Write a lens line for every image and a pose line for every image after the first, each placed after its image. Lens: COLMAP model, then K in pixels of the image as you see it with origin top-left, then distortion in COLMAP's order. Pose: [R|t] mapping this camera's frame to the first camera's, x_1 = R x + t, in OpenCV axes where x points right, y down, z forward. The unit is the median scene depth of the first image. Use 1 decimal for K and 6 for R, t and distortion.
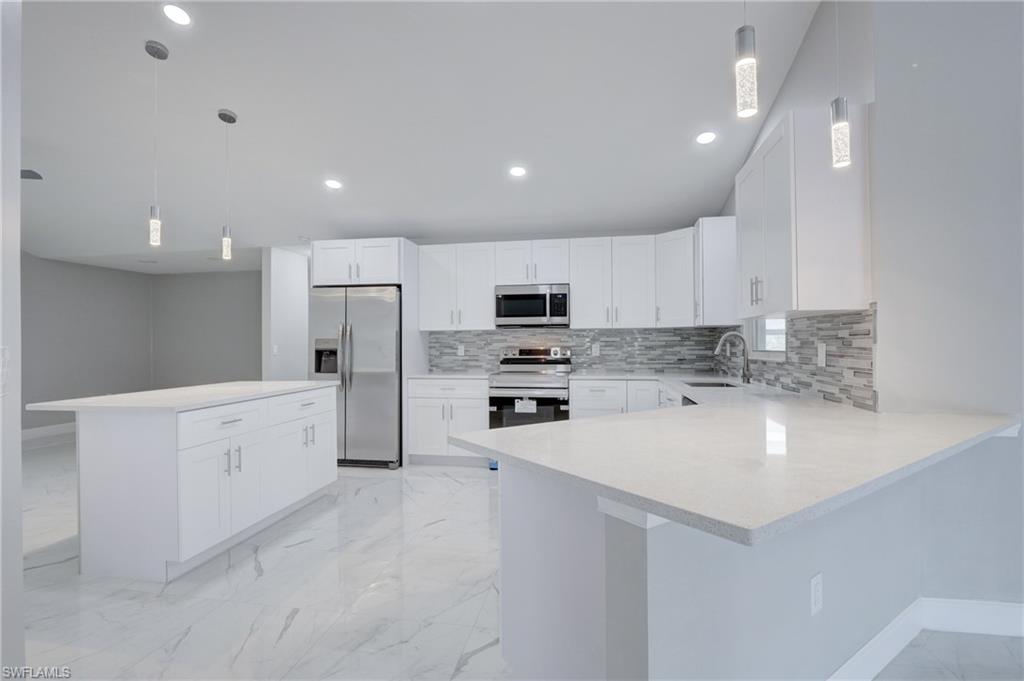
lens RADIAL K [[491.1, 0, 509.5], [0, 491.1, 341.3], [0, 0, 1]] dist [-0.006854, -0.007623]
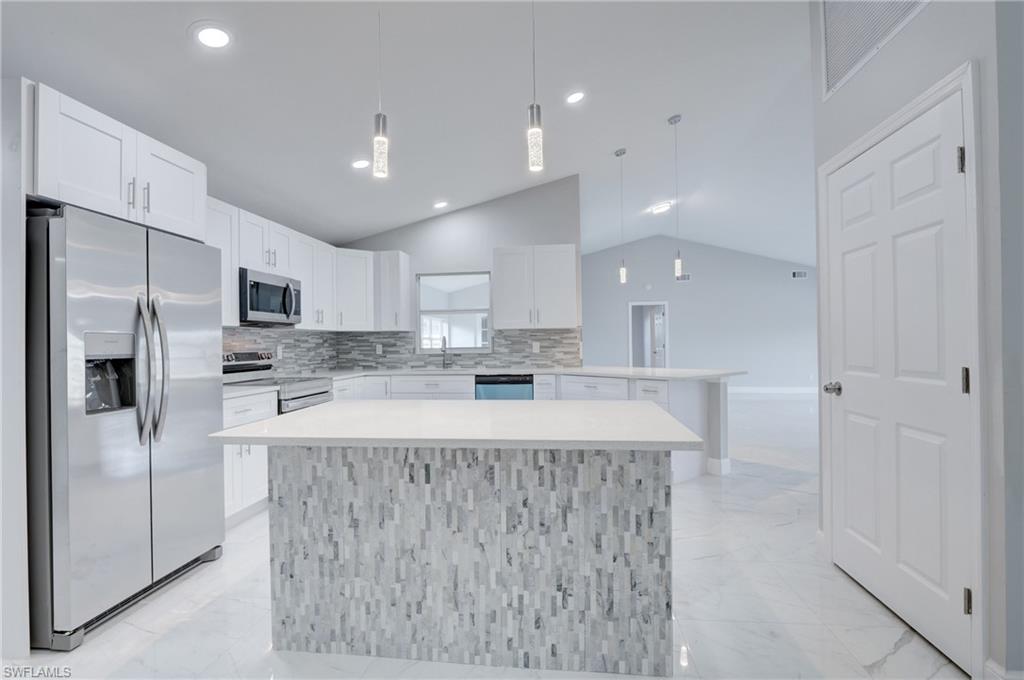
lens RADIAL K [[491.2, 0, 509.6], [0, 491.2, 339.9], [0, 0, 1]] dist [-0.013353, -0.000880]
pose [[-0.056669, 0.012183, 0.998319, -0.793785], [0.010519, 0.999877, -0.011605, 0.009712], [-0.998338, 0.009844, -0.056790, 0.641955]]
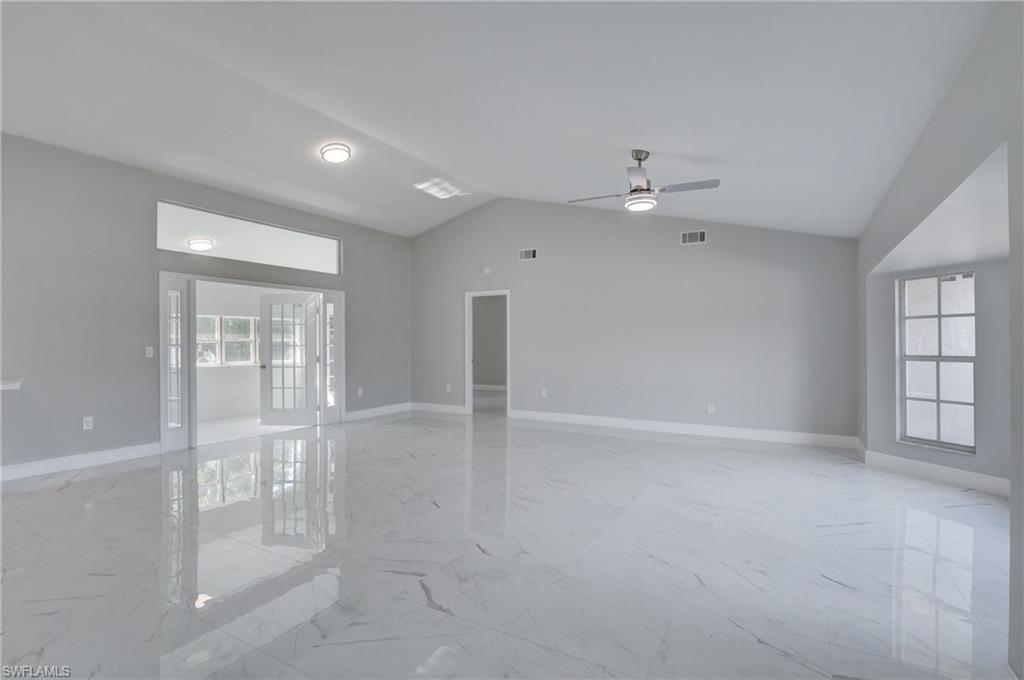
lens RADIAL K [[495.2, 0, 507.9], [0, 495.2, 343.3], [0, 0, 1]] dist [-0.011875, -0.000898]
pose [[0.344528, 0.005186, 0.938762, -0.116165], [-0.000296, 0.999985, -0.005415, -0.000718], [-0.938776, 0.001588, 0.344525, -0.755476]]
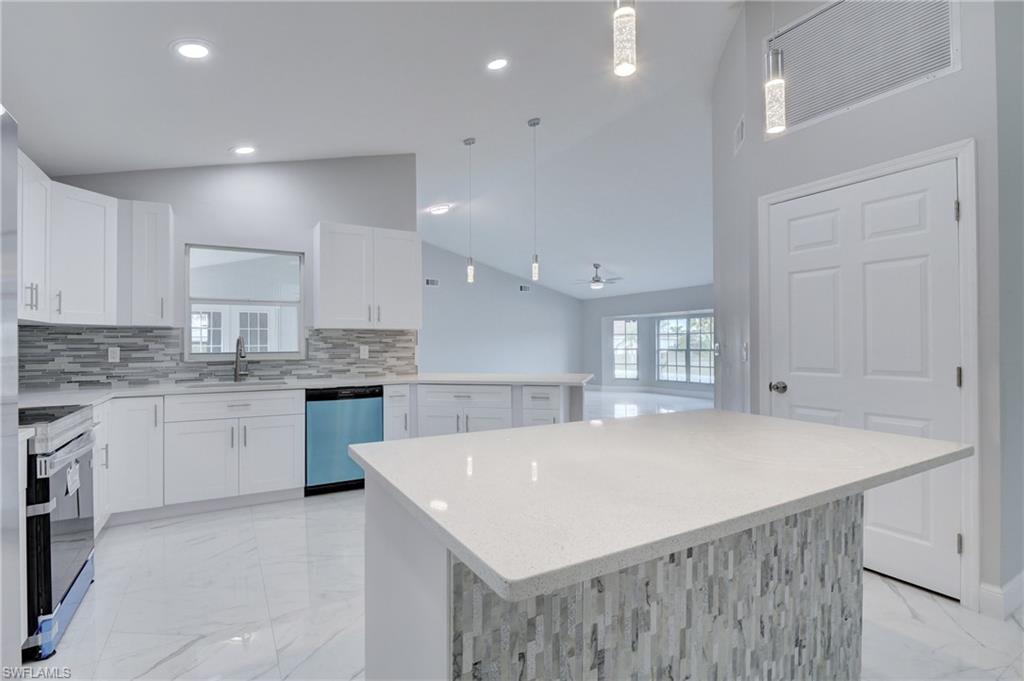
lens RADIAL K [[491.1, 0, 509.5], [0, 491.1, 341.3], [0, 0, 1]] dist [-0.006854, -0.007623]
pose [[-0.647699, 0.013019, 0.761785, -0.553124], [0.006016, 0.999910, -0.011974, 0.007139], [-0.761872, -0.003173, -0.647719, 0.908186]]
